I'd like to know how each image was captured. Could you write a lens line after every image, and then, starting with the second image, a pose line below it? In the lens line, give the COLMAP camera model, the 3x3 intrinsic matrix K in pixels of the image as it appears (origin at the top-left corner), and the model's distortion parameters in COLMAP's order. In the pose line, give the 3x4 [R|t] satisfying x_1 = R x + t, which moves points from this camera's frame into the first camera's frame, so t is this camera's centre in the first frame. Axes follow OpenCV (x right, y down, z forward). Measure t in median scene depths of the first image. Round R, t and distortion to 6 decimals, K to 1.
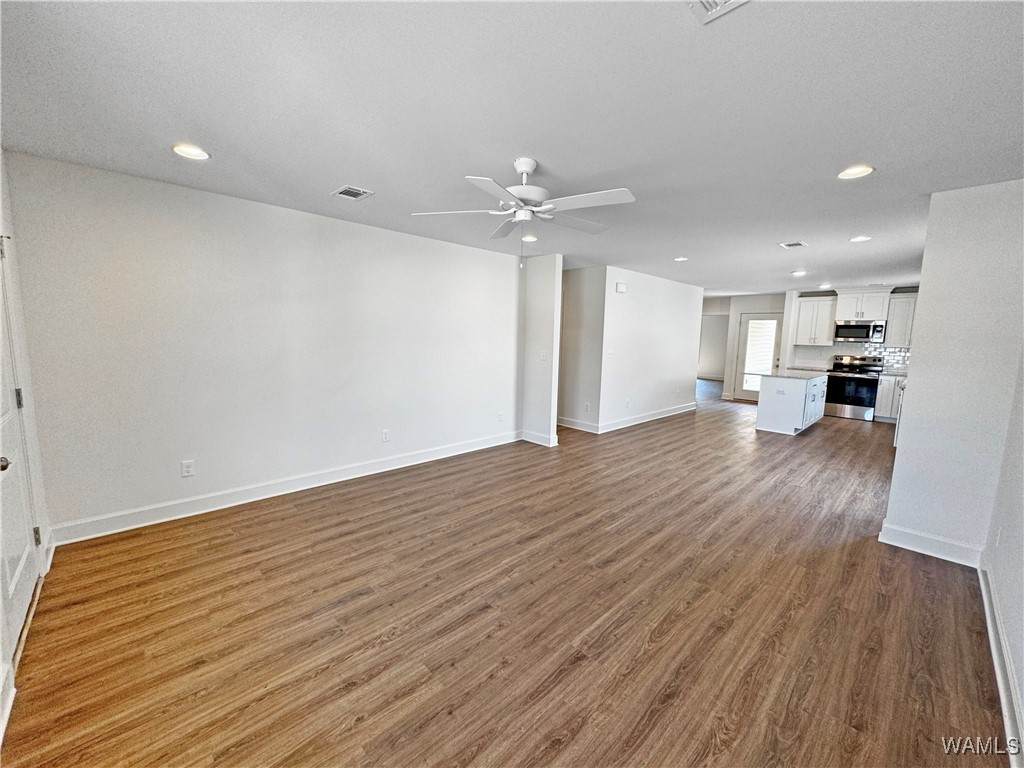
lens RADIAL K [[409.4, 0, 511.1], [0, 409.4, 384.6], [0, 0, 1]] dist [-0.001632, 0.000169]
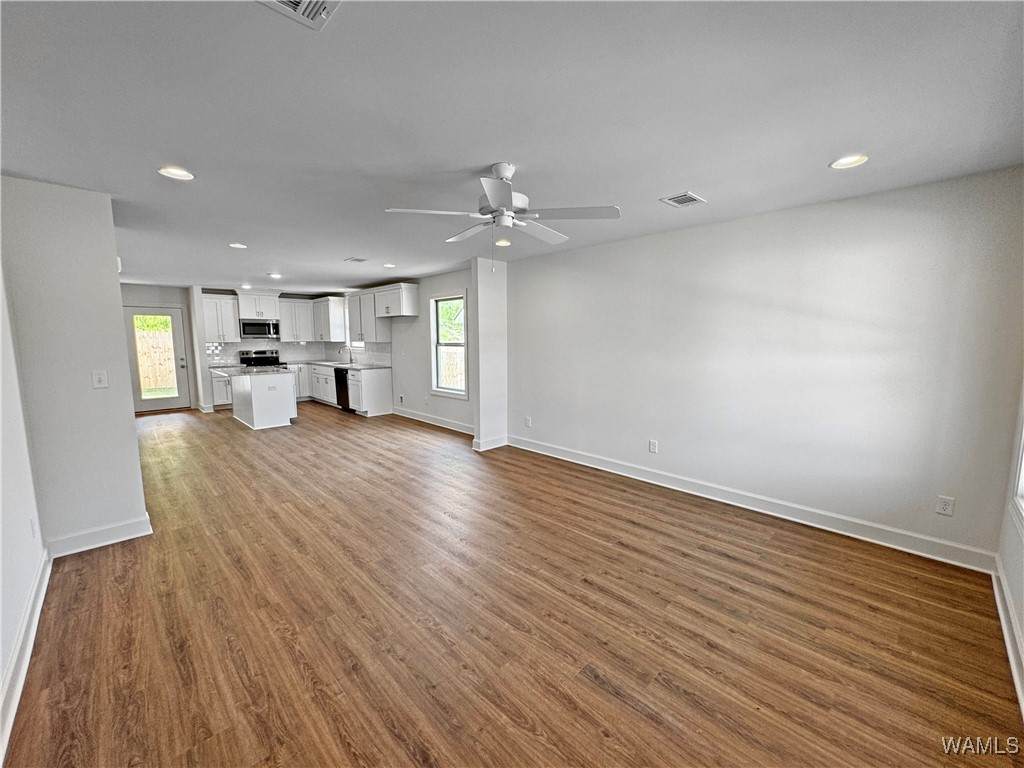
lens RADIAL K [[409.4, 0, 511.1], [0, 409.4, 384.6], [0, 0, 1]] dist [-0.001632, 0.000169]
pose [[-0.008152, -0.140175, 0.990093, -0.673919], [0.123671, 0.982383, 0.140102, -0.109112], [-0.992290, 0.123588, 0.009327, 0.685180]]
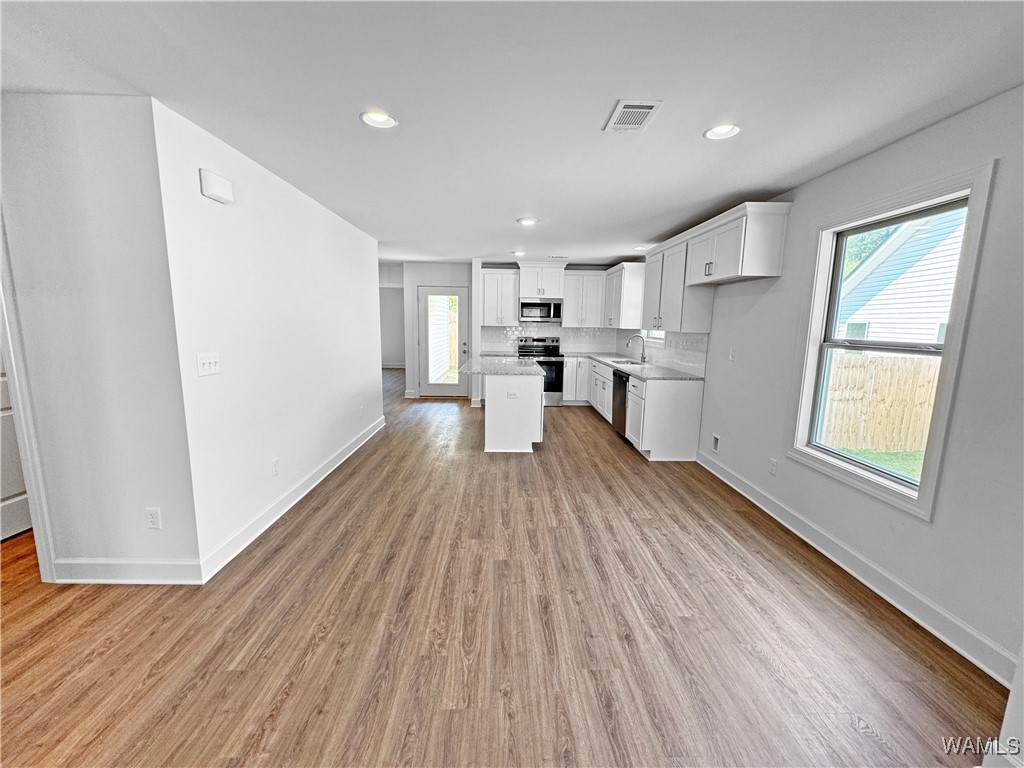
lens RADIAL K [[409.4, 0, 511.1], [0, 409.4, 384.6], [0, 0, 1]] dist [-0.001632, 0.000169]
pose [[0.675815, -0.123816, 0.726597, 0.265836], [0.088119, 0.992292, 0.087131, -0.109864], [-0.731785, 0.005143, 0.681516, 0.929708]]
